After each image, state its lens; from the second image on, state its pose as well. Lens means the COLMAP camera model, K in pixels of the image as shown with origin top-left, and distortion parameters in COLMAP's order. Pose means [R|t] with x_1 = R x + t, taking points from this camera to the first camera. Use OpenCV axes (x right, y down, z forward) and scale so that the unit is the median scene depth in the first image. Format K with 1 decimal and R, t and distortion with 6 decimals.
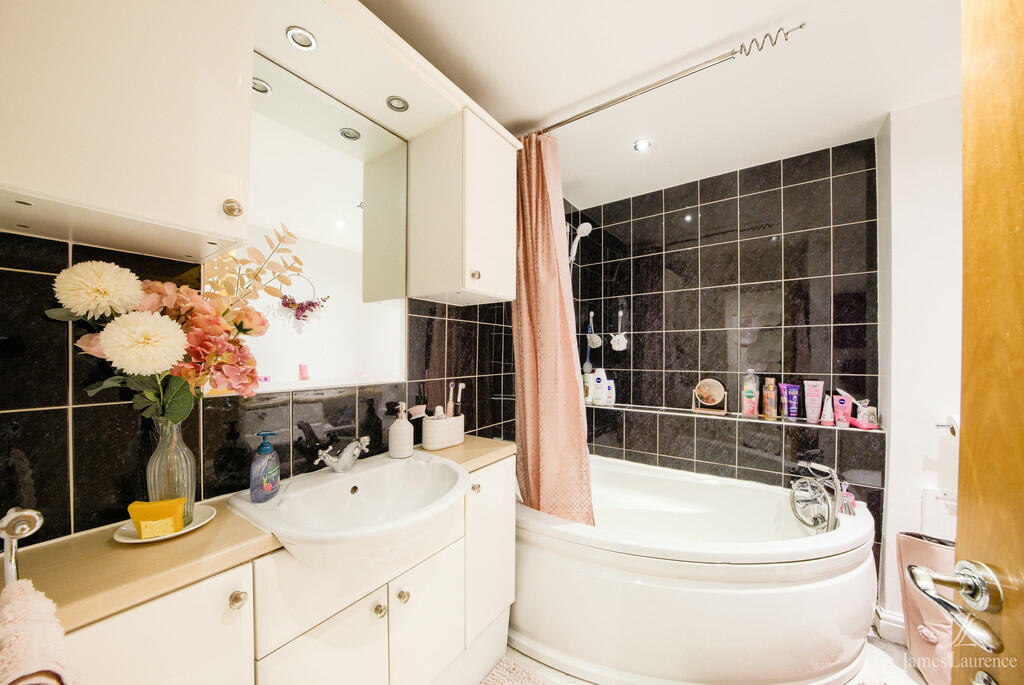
lens RADIAL K [[356.5, 0, 510.1], [0, 356.5, 363.9], [0, 0, 1]] dist [-0.000747, -0.000095]
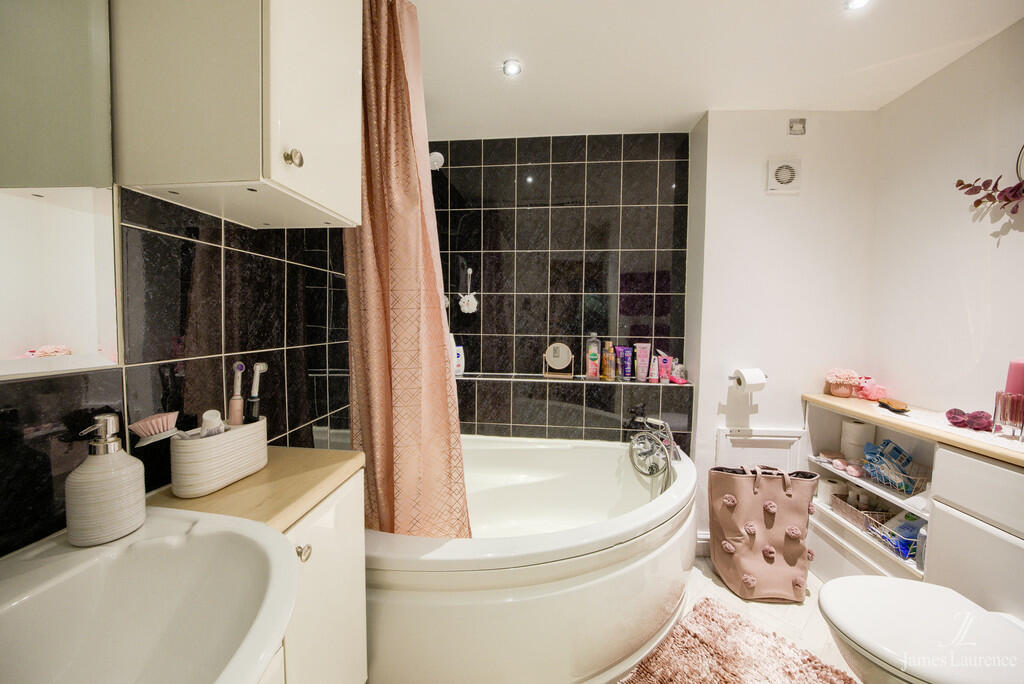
lens RADIAL K [[352.5, 0, 512.0], [0, 352.5, 342.0], [0, 0, 1]] dist [-0.014075, -0.000126]
pose [[0.867985, -0.020284, 0.496176, -0.052468], [-0.000912, 0.999099, 0.042439, -0.002925], [-0.496589, -0.037289, 0.867184, 0.264984]]
